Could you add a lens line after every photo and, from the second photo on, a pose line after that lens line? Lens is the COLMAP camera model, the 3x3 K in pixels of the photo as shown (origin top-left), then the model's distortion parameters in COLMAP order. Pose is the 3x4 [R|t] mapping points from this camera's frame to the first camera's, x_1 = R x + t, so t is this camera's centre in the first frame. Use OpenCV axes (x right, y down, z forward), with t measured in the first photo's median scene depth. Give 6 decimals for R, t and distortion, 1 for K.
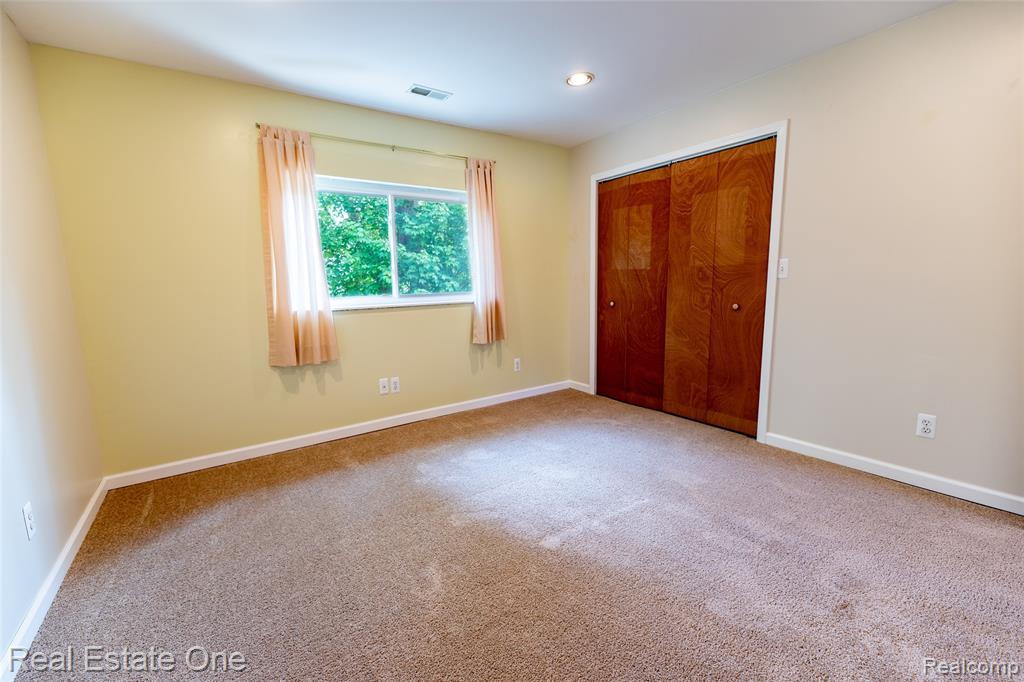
lens RADIAL K [[420.1, 0, 515.4], [0, 420.1, 338.4], [0, 0, 1]] dist [-0.002012, -0.002137]
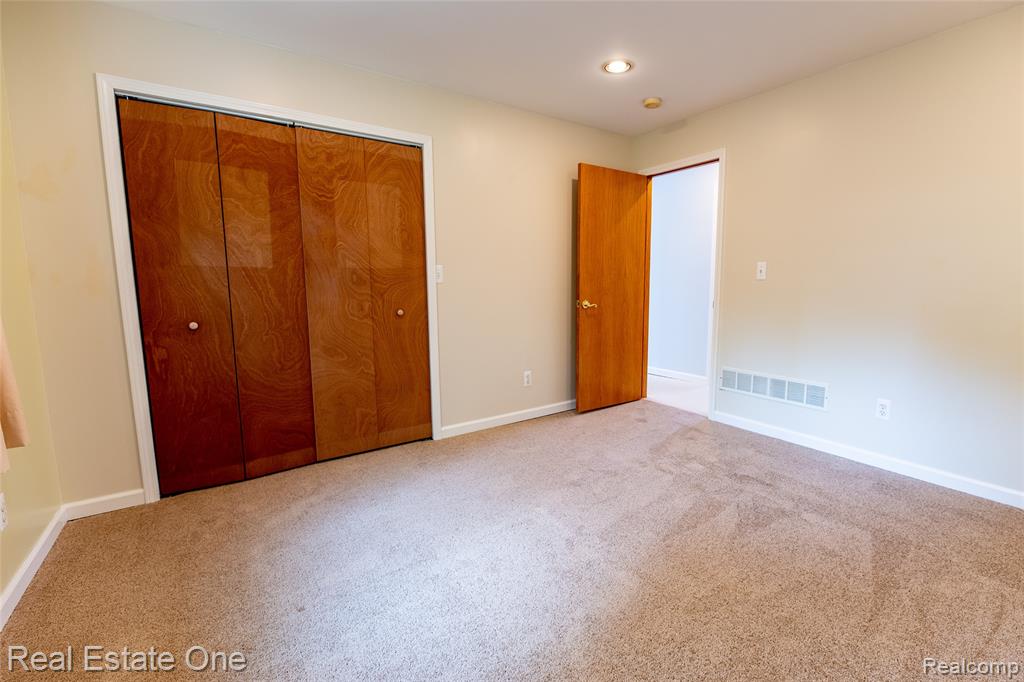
lens RADIAL K [[453.2, 0, 516.7], [0, 453.2, 343.6], [0, 0, 1]] dist [-0.003547, -0.000189]
pose [[0.010683, -0.105125, 0.994402, -0.458502], [0.150602, 0.983284, 0.102332, -0.065997], [-0.988537, 0.148666, 0.026337, 0.665652]]
